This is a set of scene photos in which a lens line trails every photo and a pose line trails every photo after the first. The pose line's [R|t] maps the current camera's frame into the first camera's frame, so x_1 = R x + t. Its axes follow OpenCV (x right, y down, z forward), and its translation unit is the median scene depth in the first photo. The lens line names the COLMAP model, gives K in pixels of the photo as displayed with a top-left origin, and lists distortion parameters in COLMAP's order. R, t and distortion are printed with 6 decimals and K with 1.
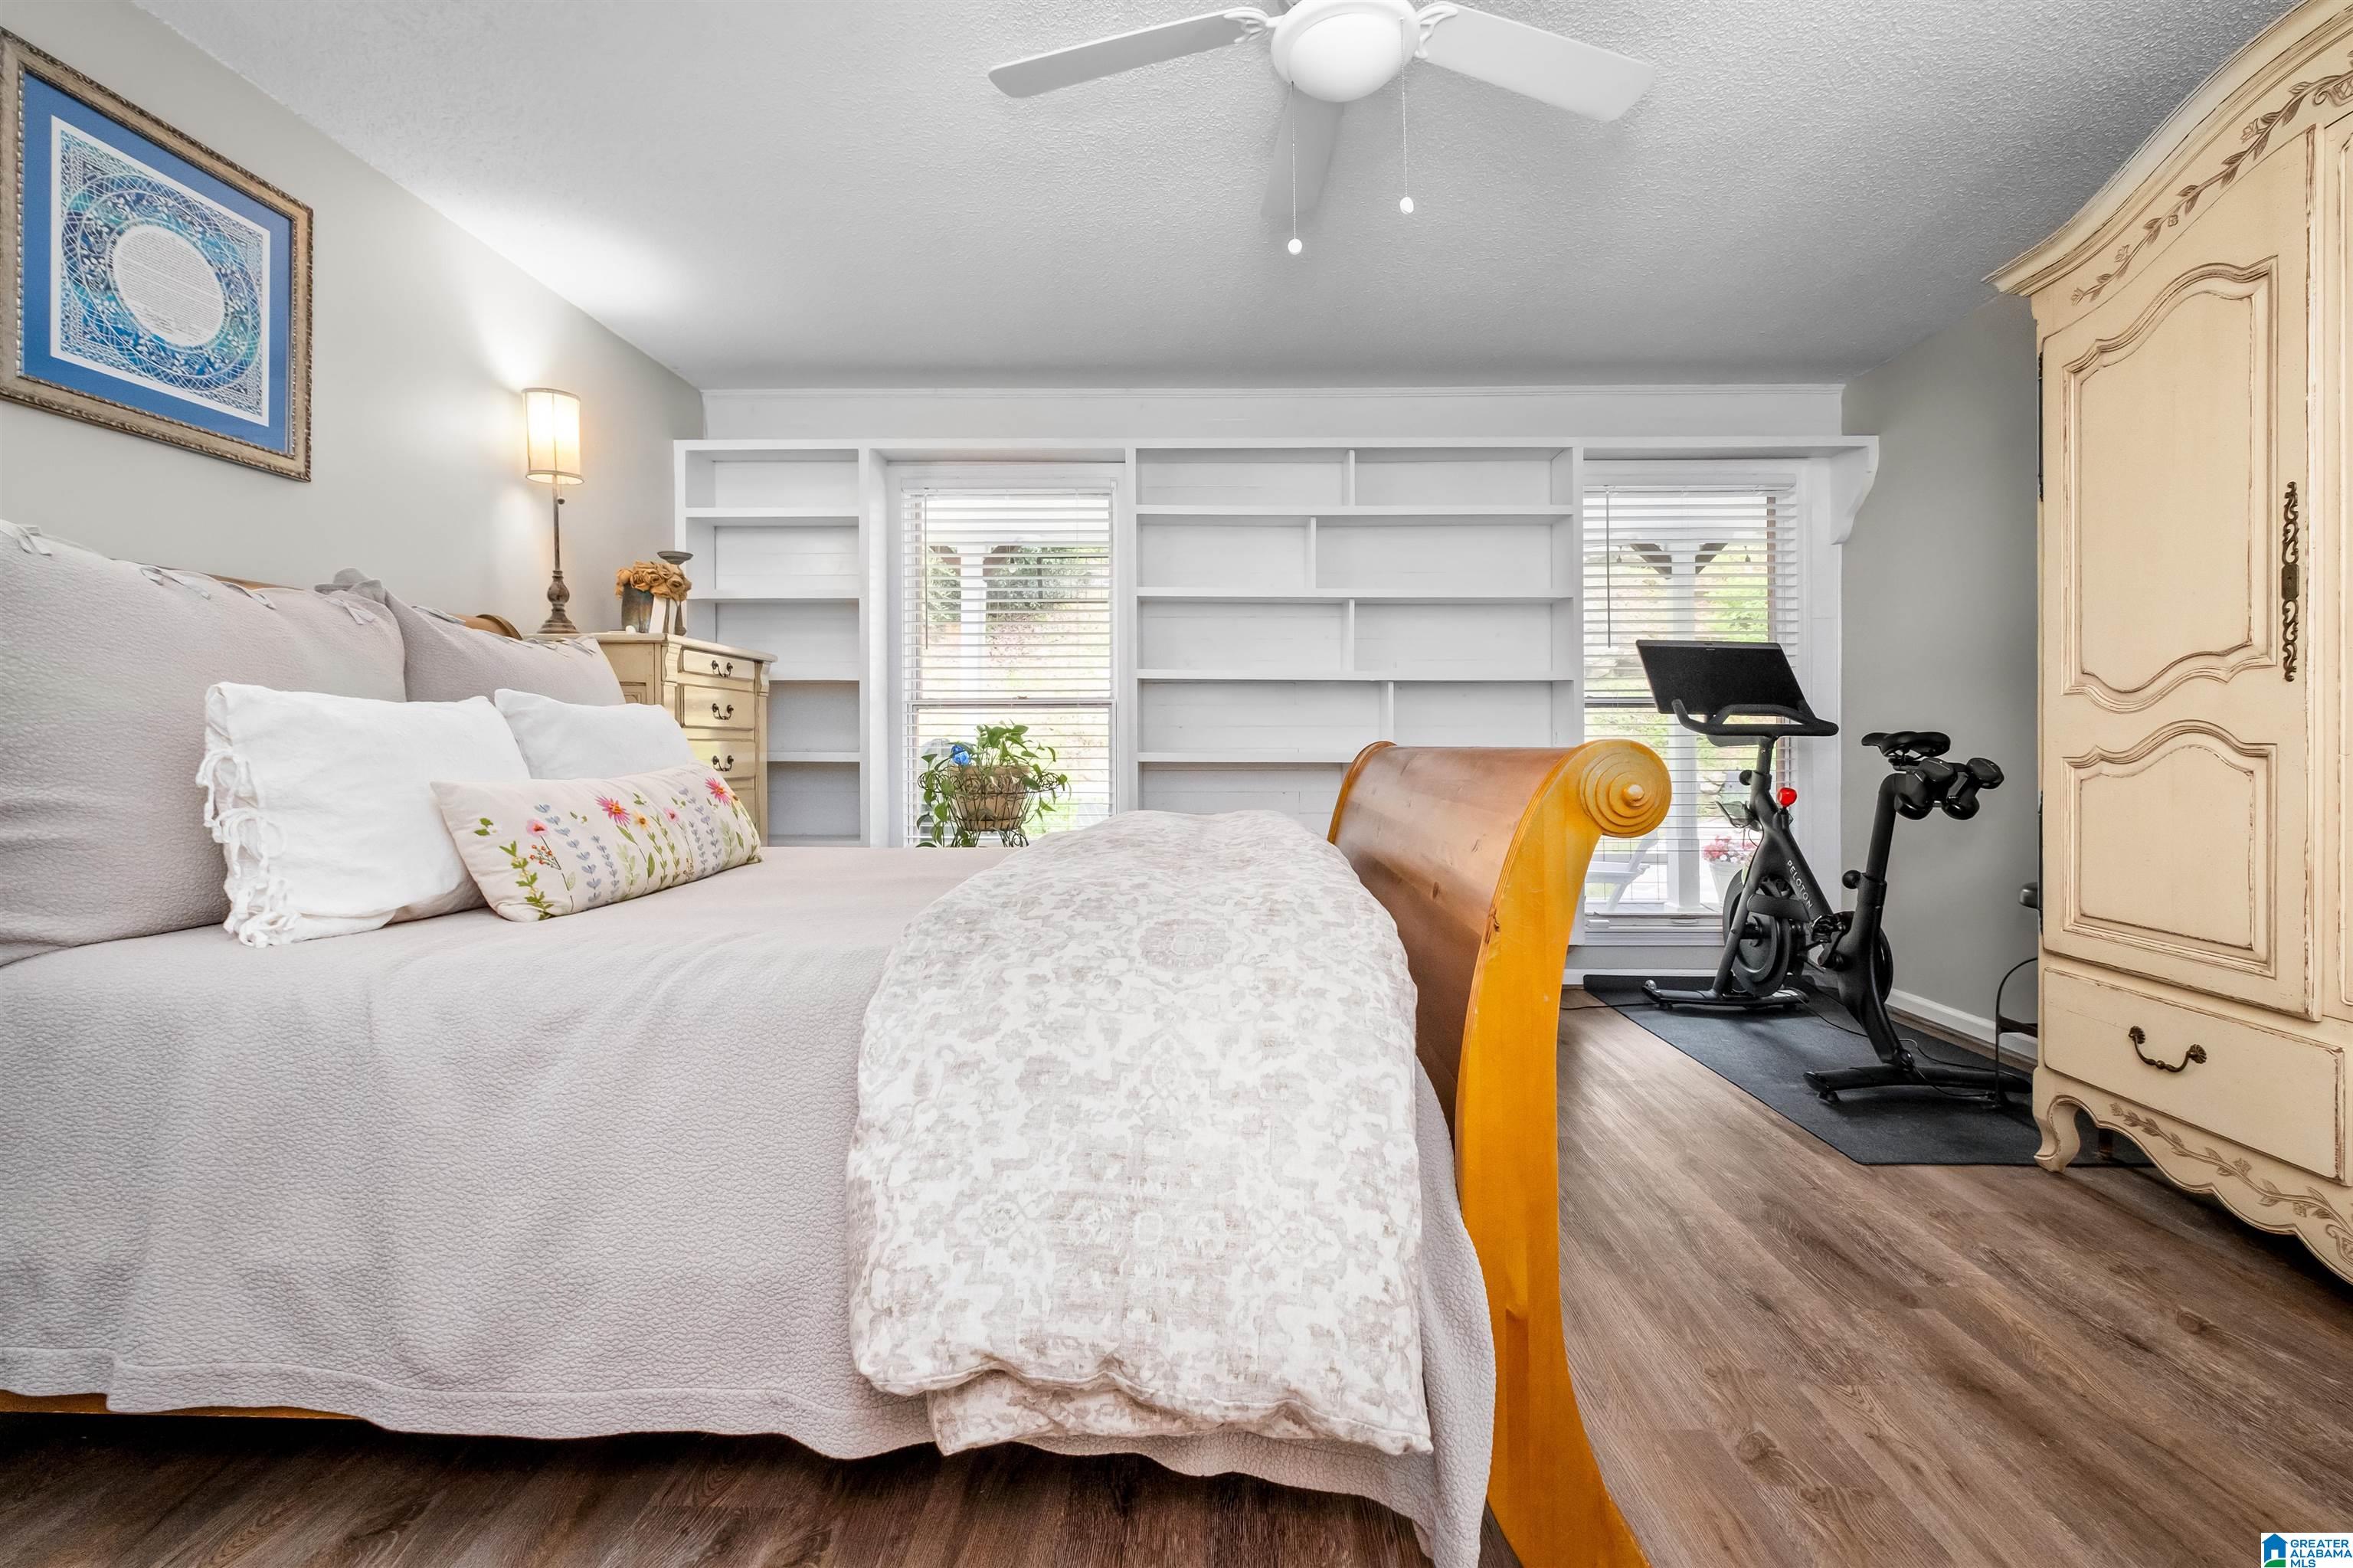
lens RADIAL K [[1034.7, 0, 1183.1], [0, 1034.7, 758.8], [0, 0, 1]] dist [-0.004120, 0.000630]
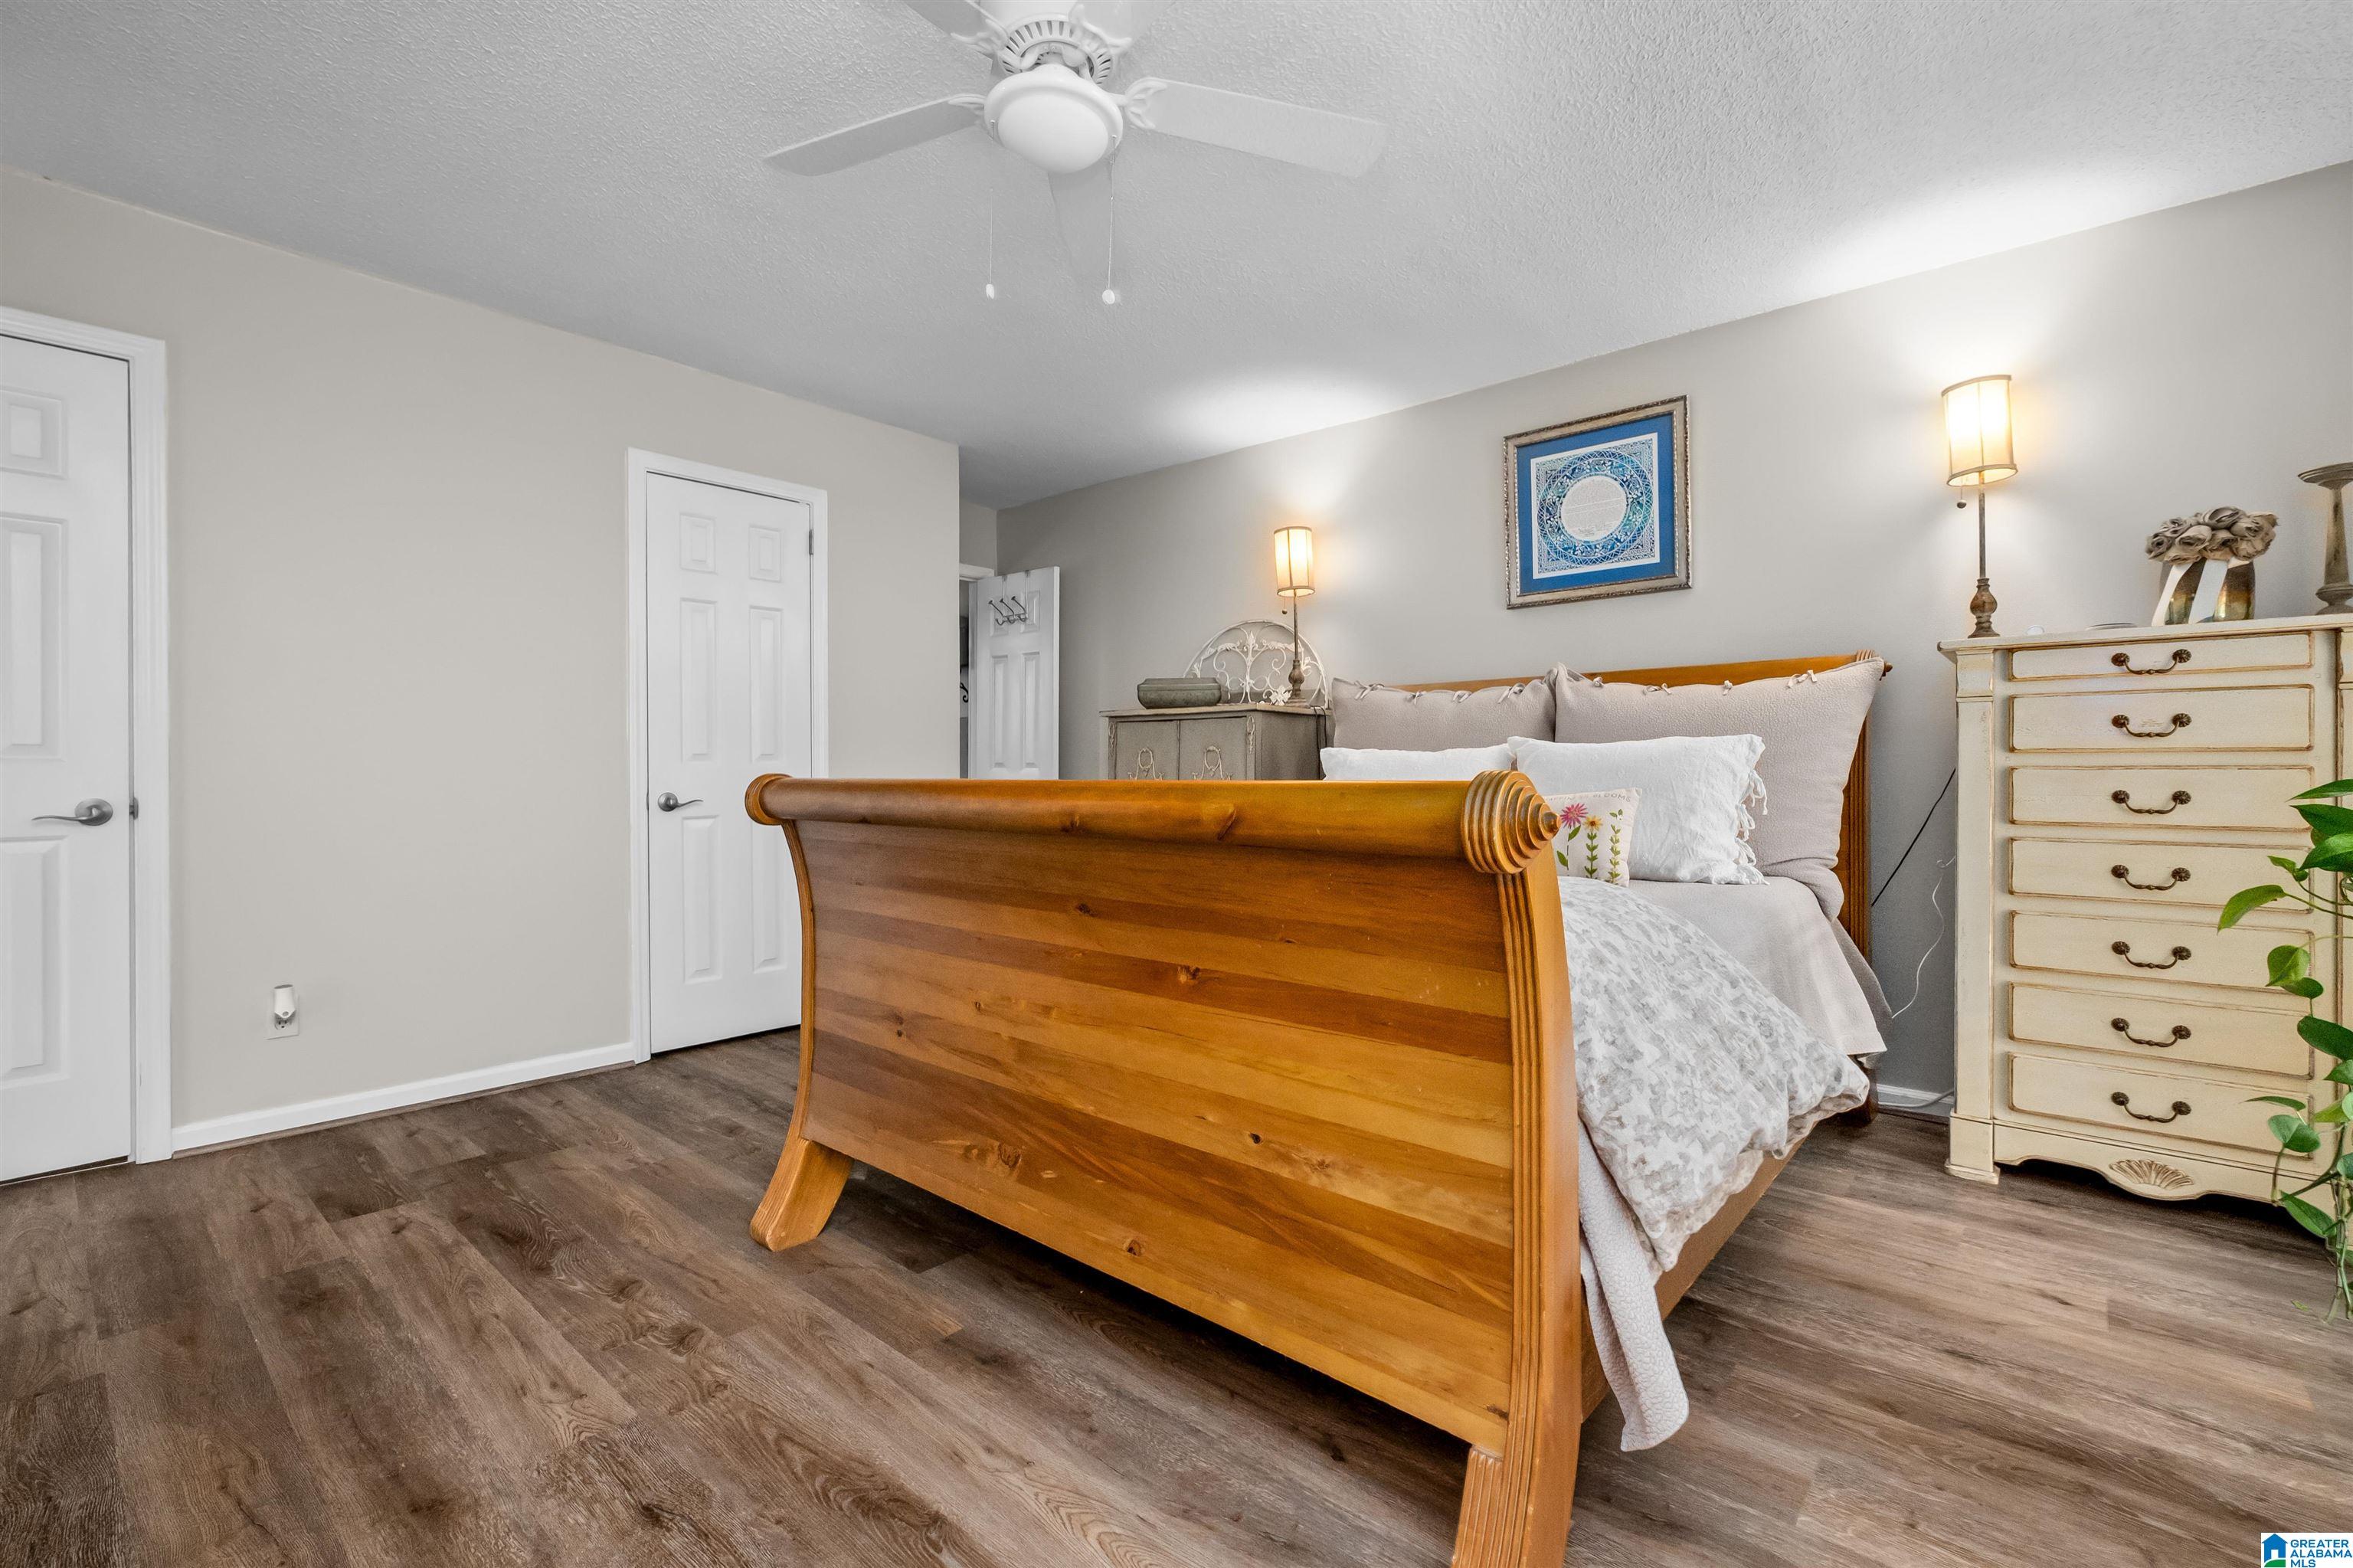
lens RADIAL K [[1028.6, 0, 1176.5], [0, 1028.6, 784.0], [0, 0, 1]] dist [-0.003481, -0.000043]
pose [[-0.637904, 0.009447, -0.770058, 0.809989], [-0.009876, 0.999742, 0.020446, -0.025309], [0.770052, 0.020648, -0.637647, 1.604054]]
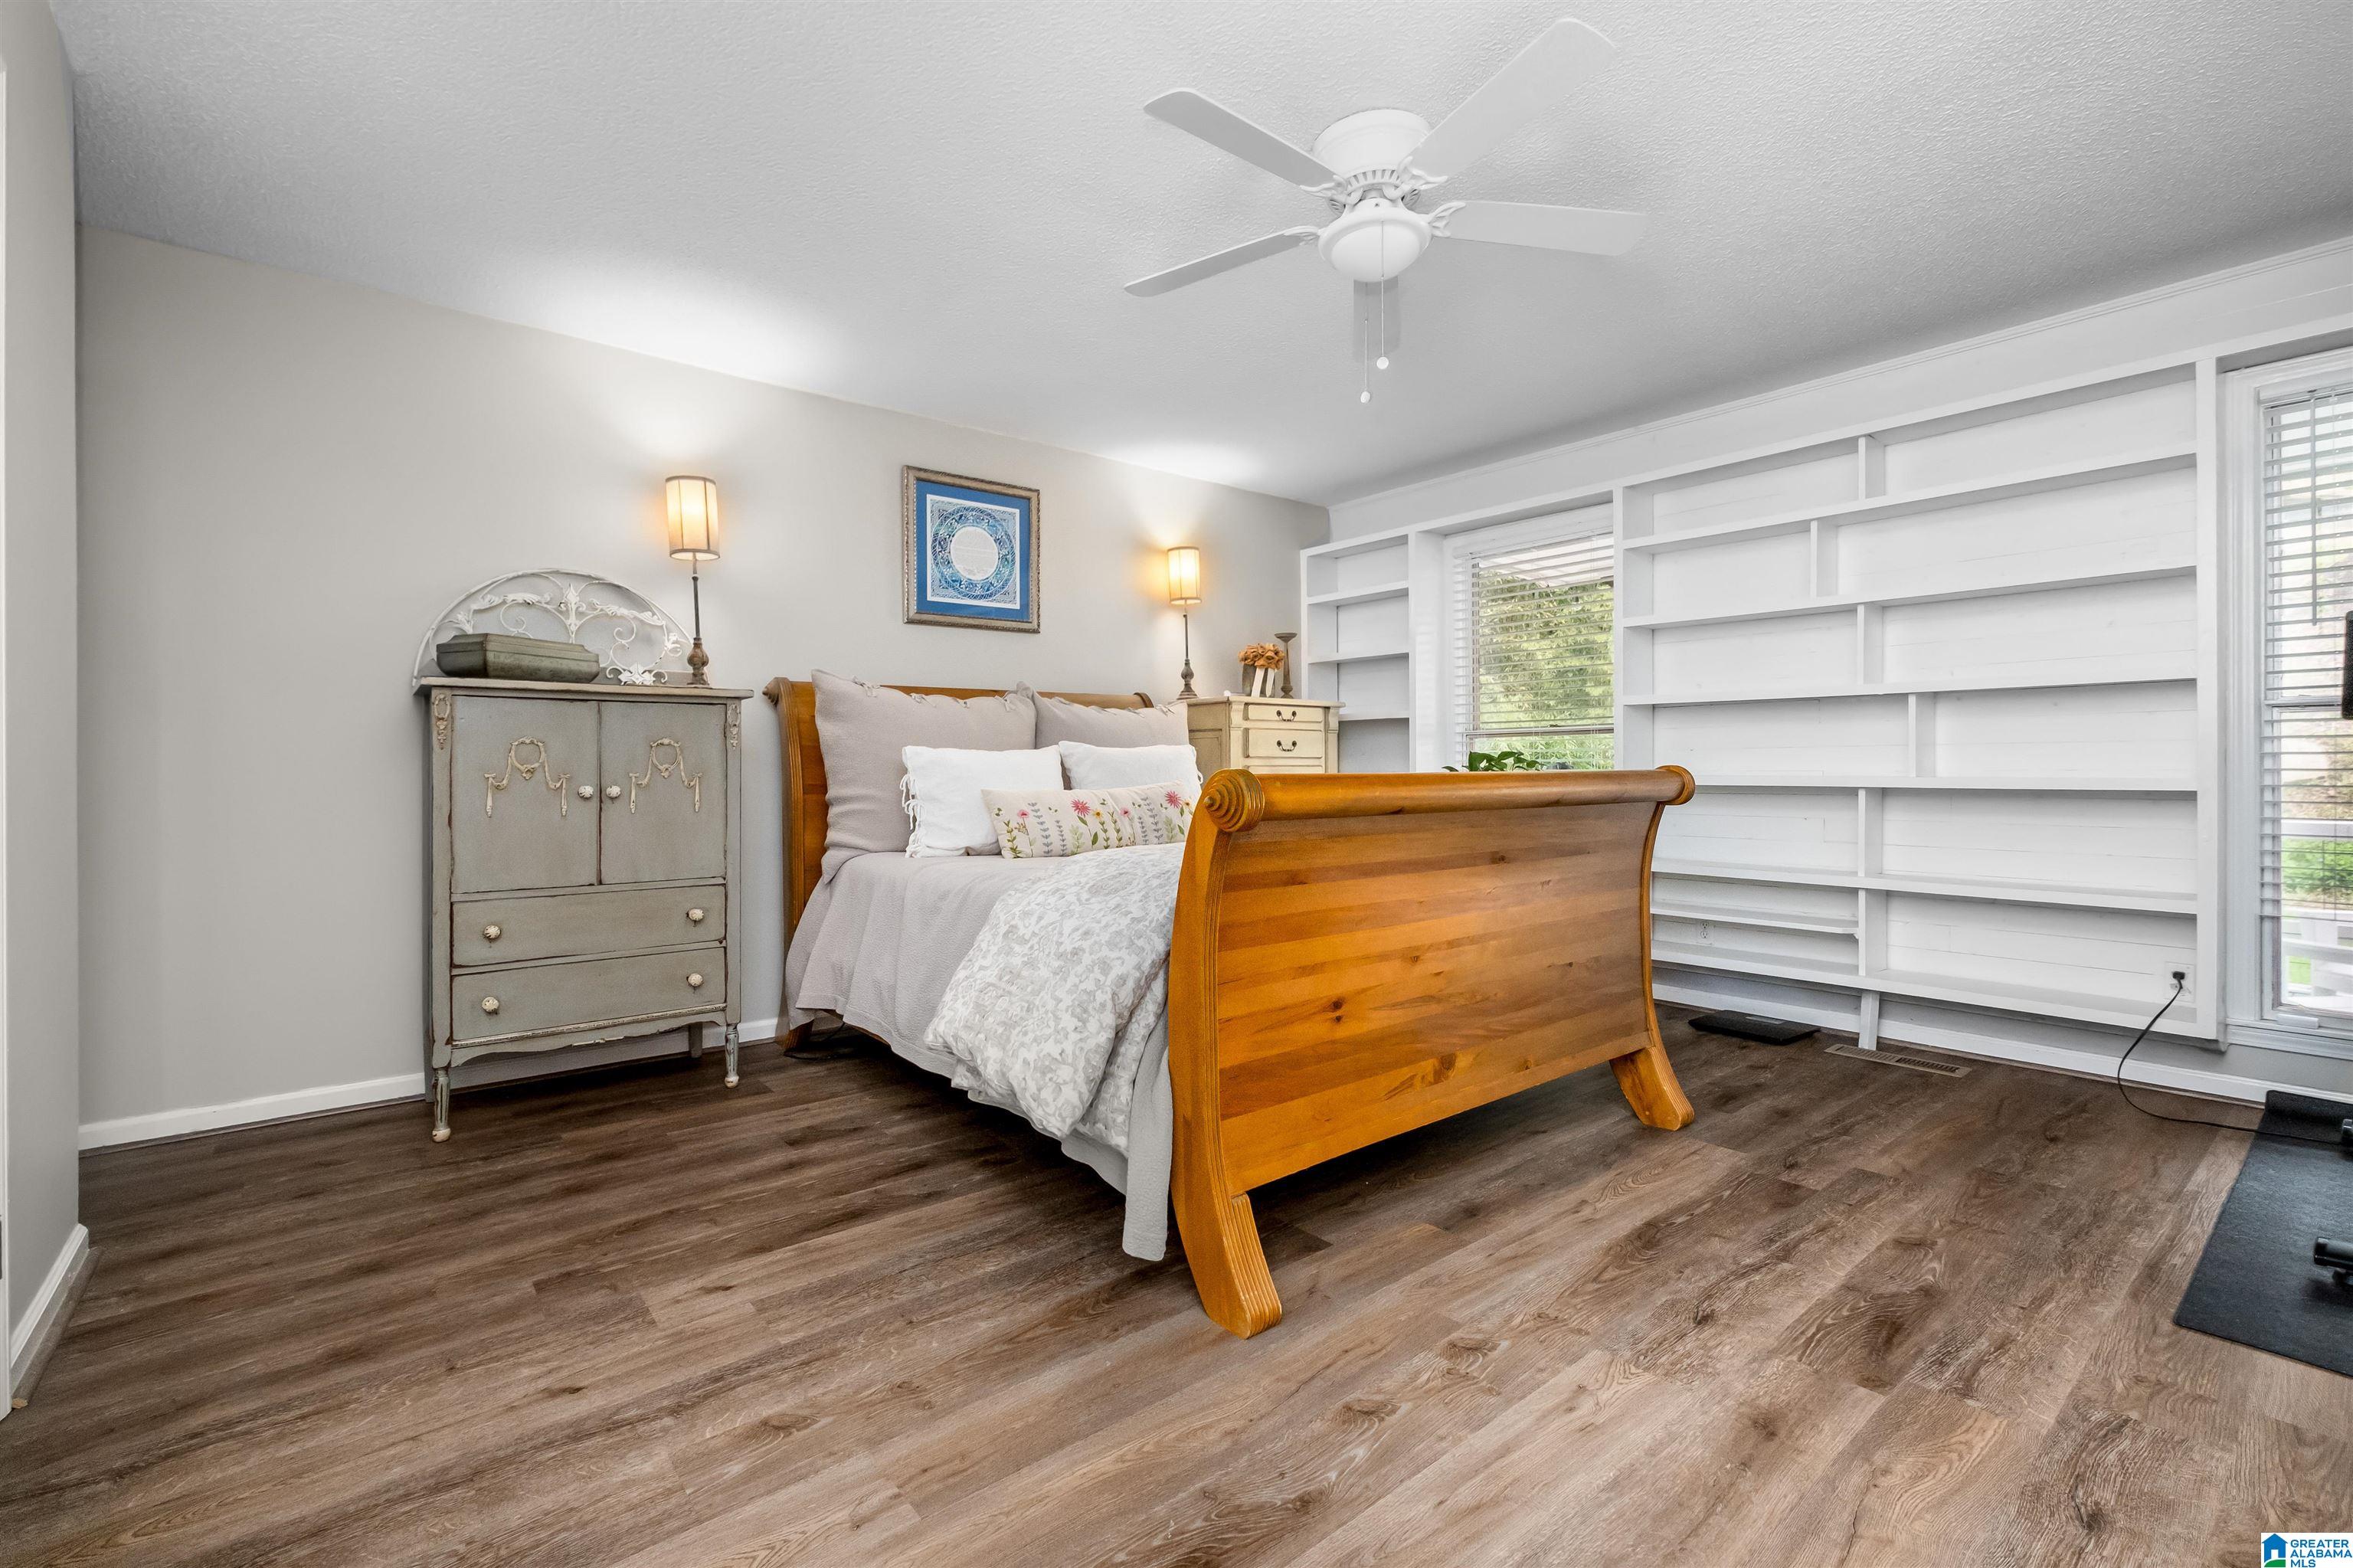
lens RADIAL K [[1020.4, 0, 1184.0], [0, 1020.4, 784.7], [0, 0, 1]] dist [-0.003590, -0.000242]
pose [[0.654072, 0.008435, -0.756385, 0.891718], [-0.004161, 0.999963, 0.007554, -0.003864], [0.756421, -0.001793, 0.654083, -0.038016]]
